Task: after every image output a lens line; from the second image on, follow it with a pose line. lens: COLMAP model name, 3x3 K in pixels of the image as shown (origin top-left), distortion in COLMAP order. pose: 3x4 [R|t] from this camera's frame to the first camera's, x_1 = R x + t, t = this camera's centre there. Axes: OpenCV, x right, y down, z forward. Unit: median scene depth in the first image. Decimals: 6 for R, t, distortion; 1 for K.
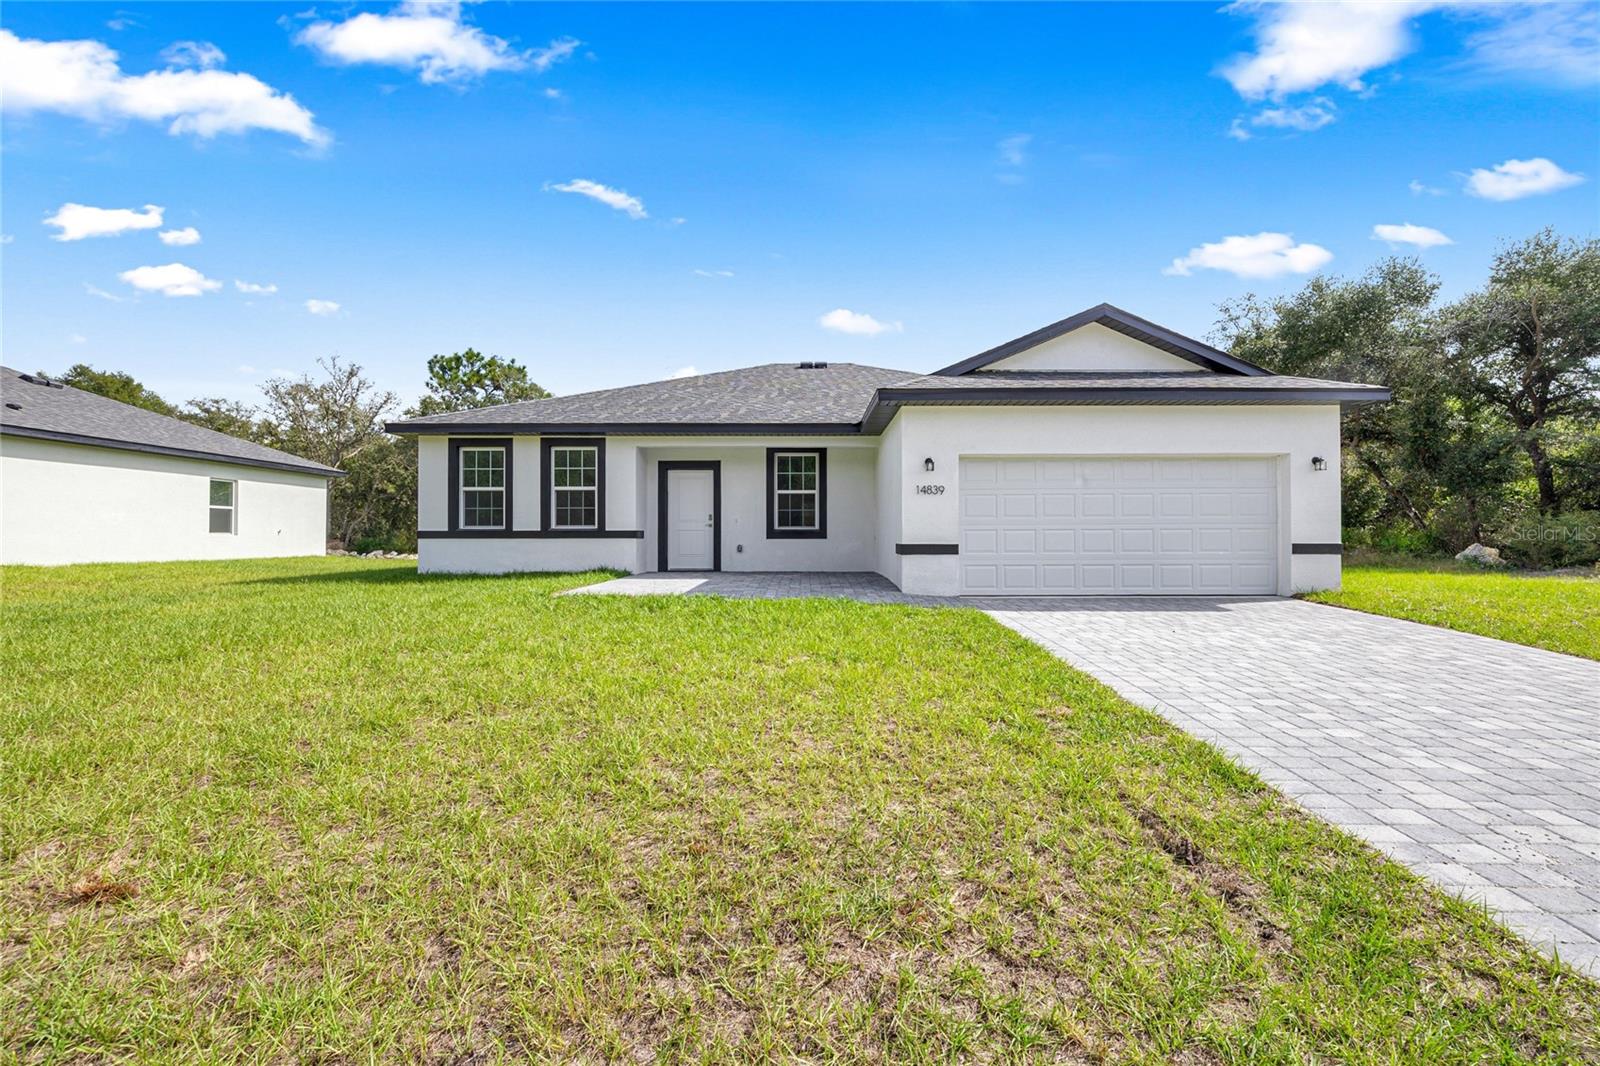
lens RADIAL K [[673.3, 0, 800.0], [0, 673.3, 533.0], [0, 0, 1]] dist [-0.010113, 0.000085]
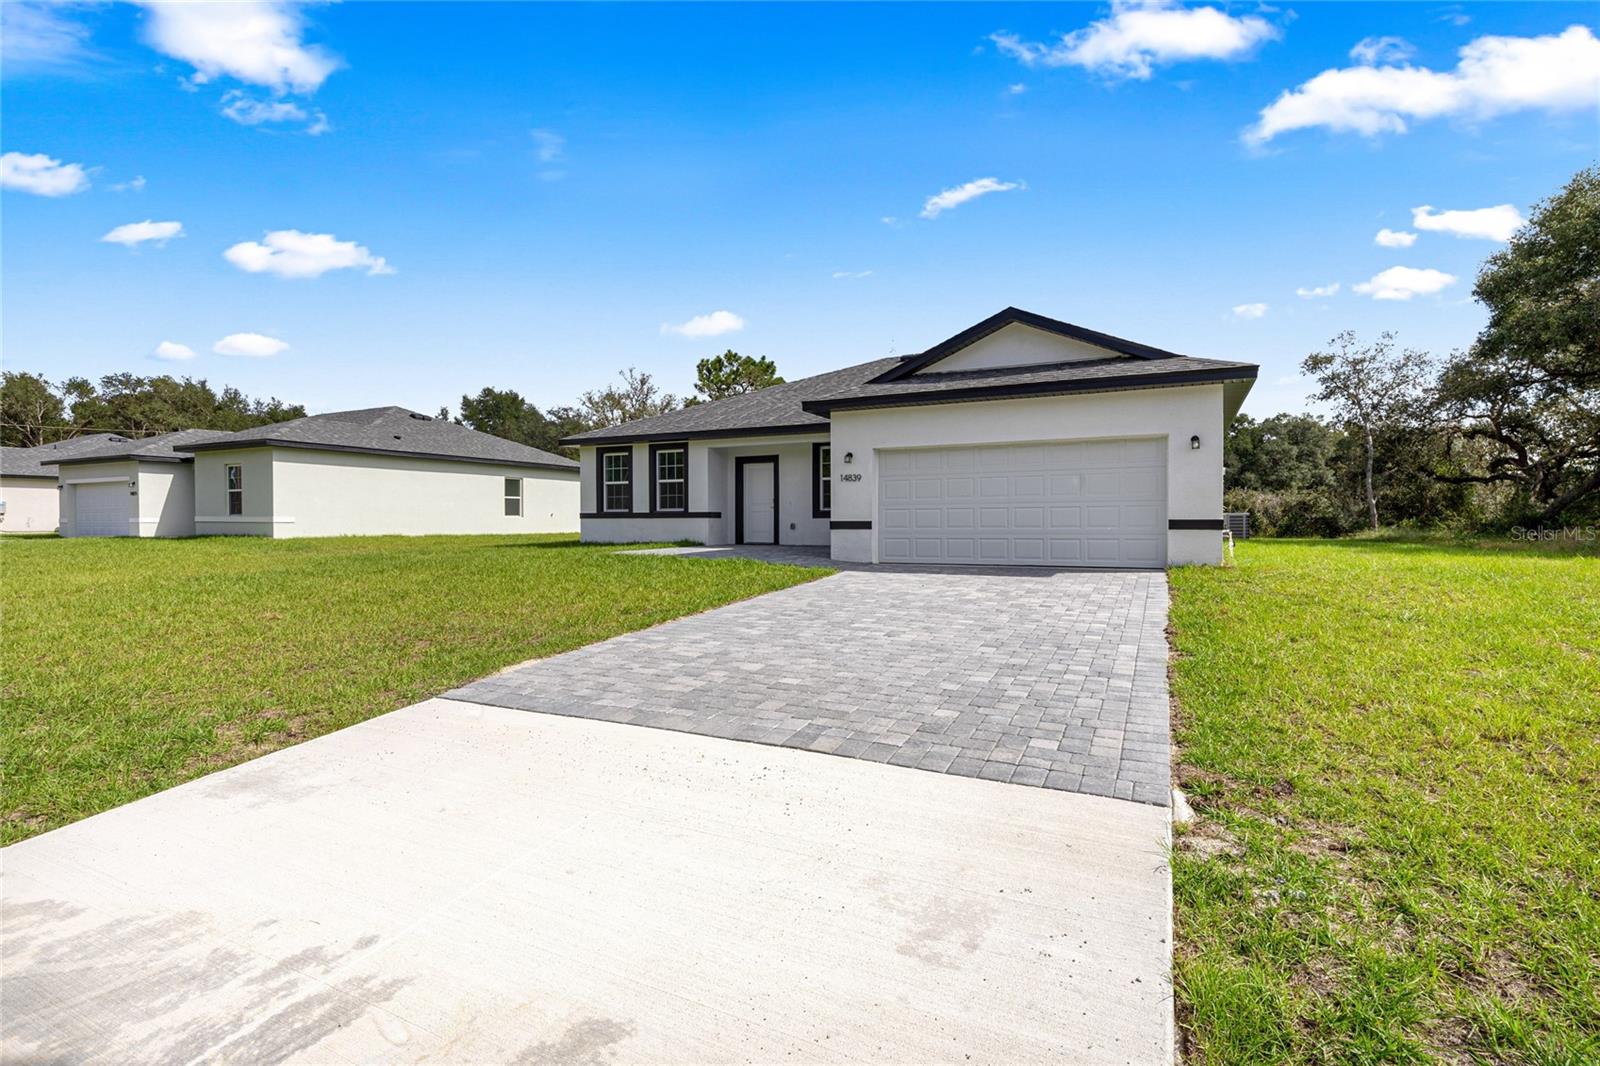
lens RADIAL K [[750.2, 0, 800.8], [0, 750.2, 510.9], [0, 0, 1]] dist [-0.000821, -0.000014]
pose [[0.899123, -0.007525, -0.437632, 0.518064], [0.004471, 0.999958, -0.008010, 0.006340], [0.437674, 0.005245, 0.899119, -0.215640]]
